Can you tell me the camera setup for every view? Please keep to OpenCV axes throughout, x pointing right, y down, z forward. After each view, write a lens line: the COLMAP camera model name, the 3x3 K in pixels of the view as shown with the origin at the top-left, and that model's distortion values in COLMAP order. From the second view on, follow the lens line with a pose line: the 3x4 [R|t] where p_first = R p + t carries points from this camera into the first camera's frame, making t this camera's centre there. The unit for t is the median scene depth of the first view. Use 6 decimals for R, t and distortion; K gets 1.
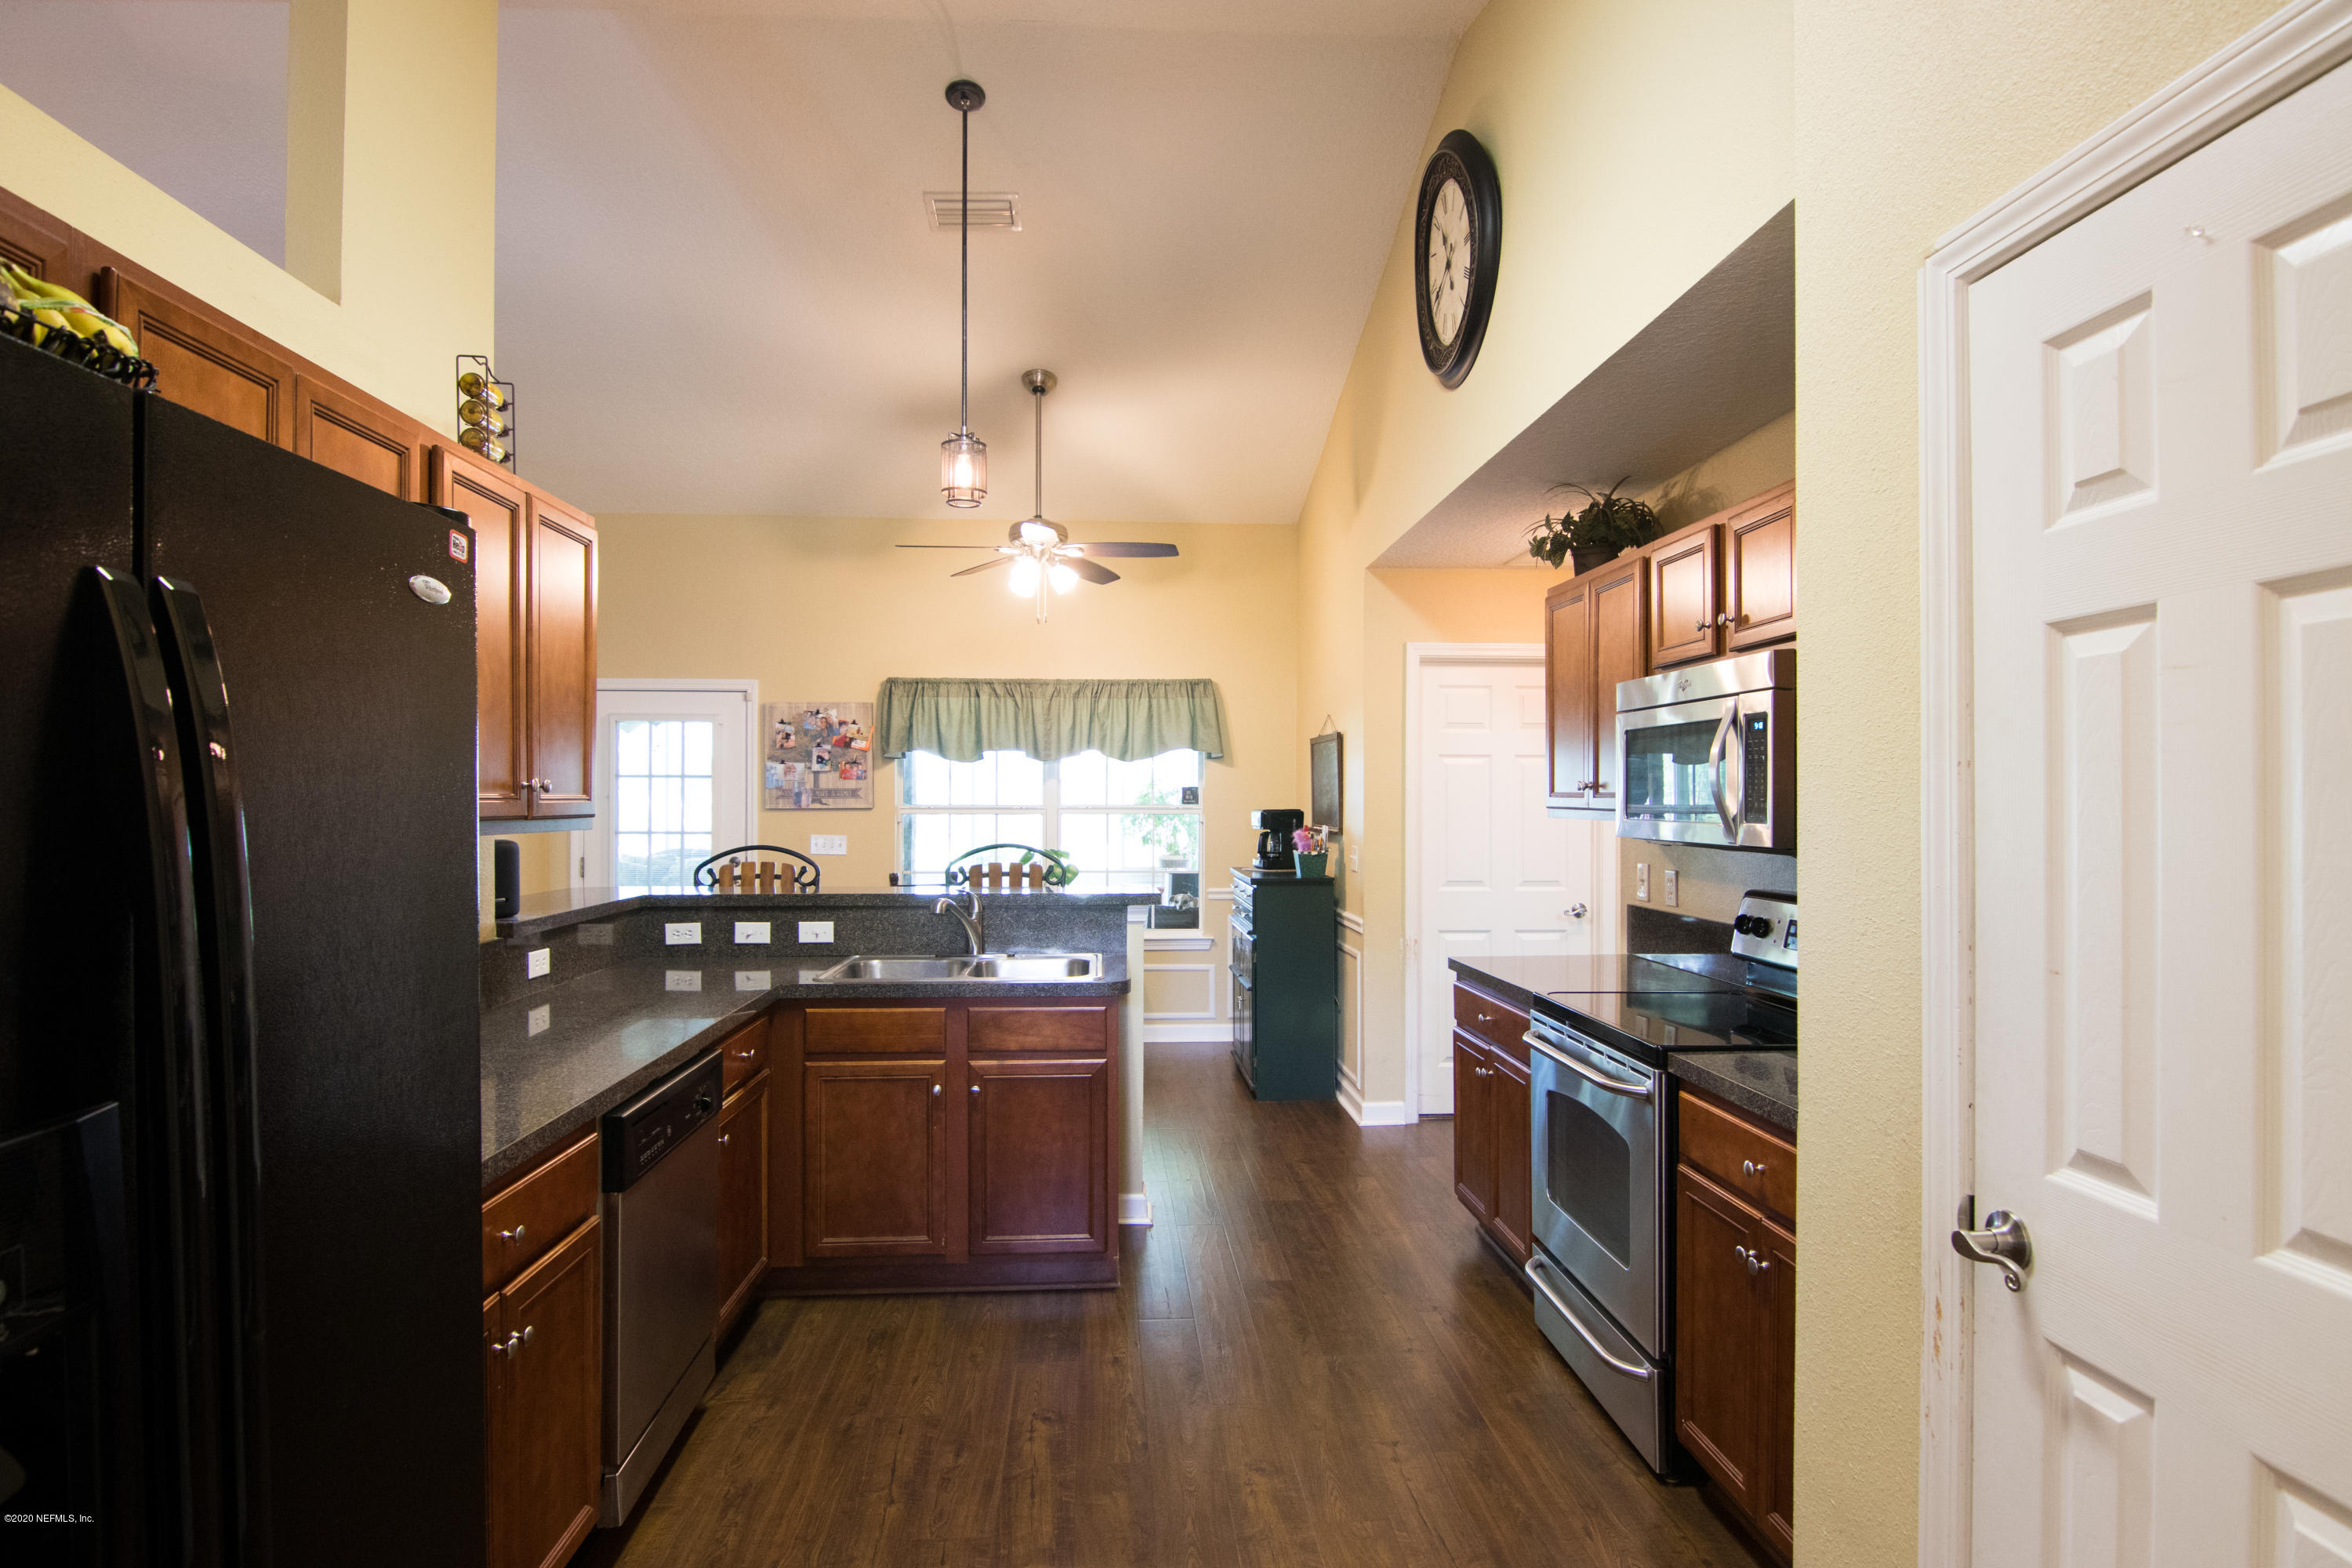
lens RADIAL K [[1192.5, 0, 1186.0], [0, 1192.5, 791.8], [0, 0, 1]] dist [-0.008422, -0.008218]
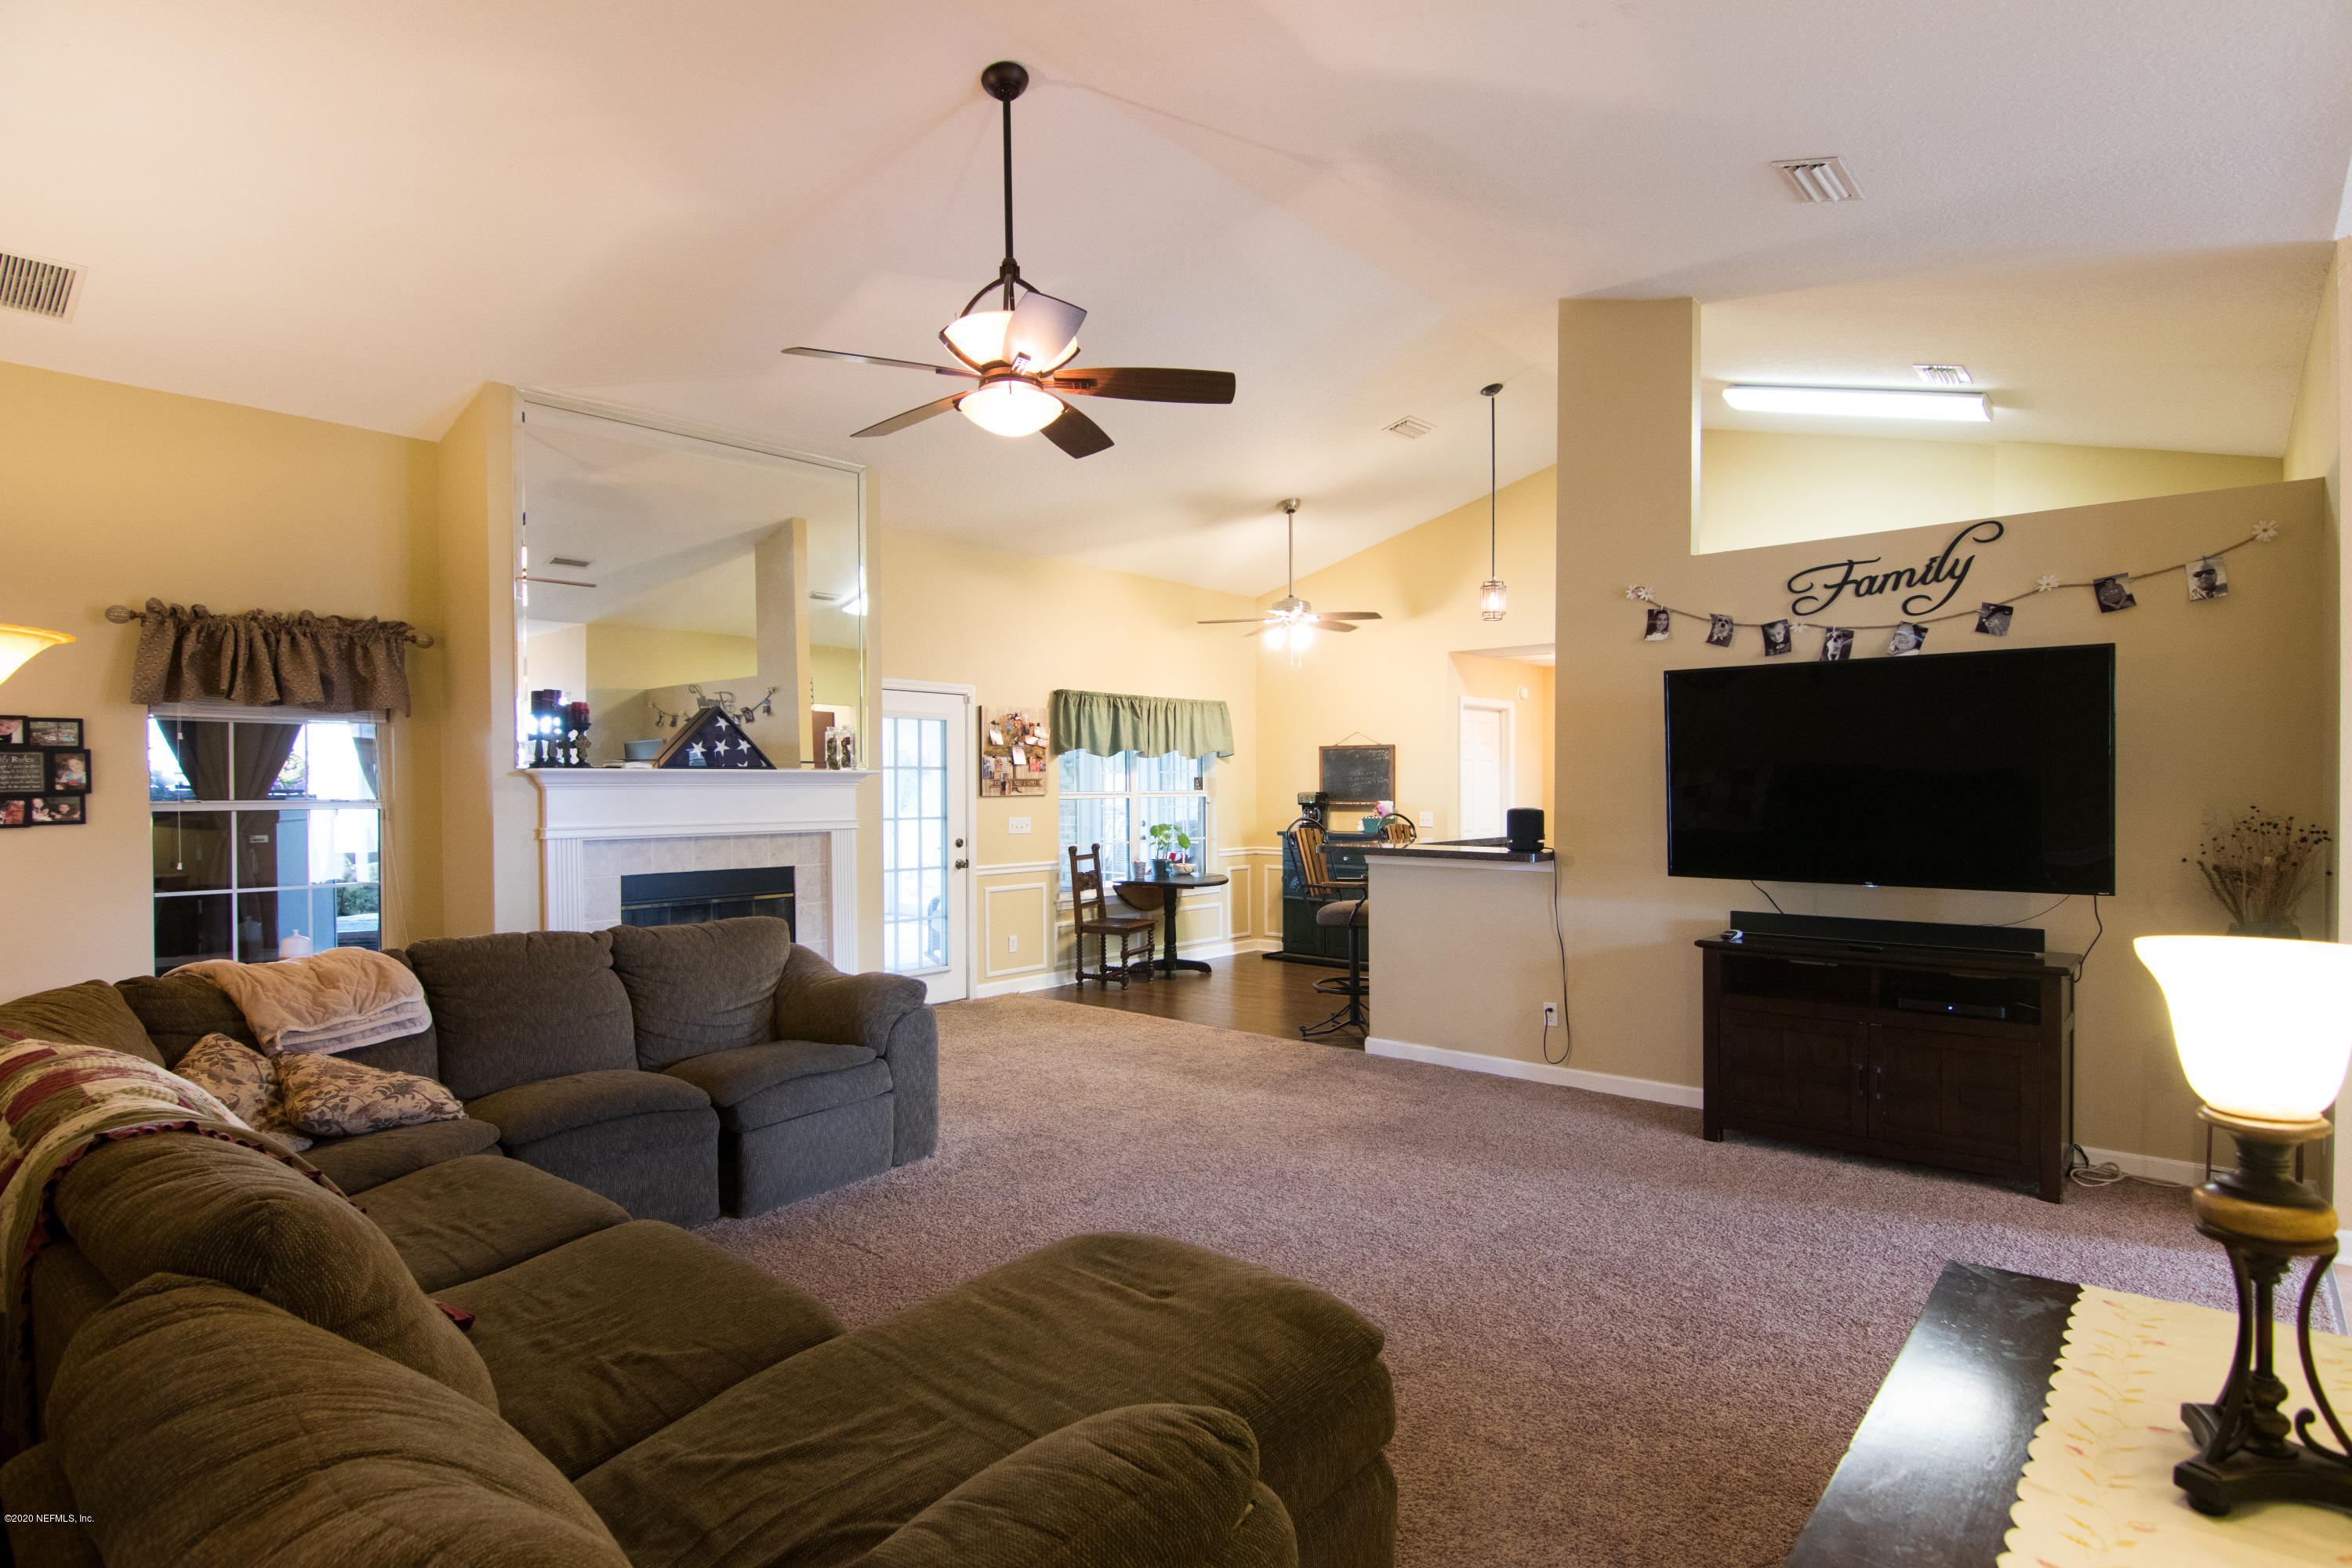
lens RADIAL K [[1192.5, 0, 1181.4], [0, 1192.5, 789.6], [0, 0, 1]] dist [-0.008422, -0.008218]
pose [[0.724039, -0.002525, 0.689755, -1.016449], [0.004107, 0.999991, -0.000651, 0.009563], [-0.689747, 0.003304, 0.724043, 0.013869]]
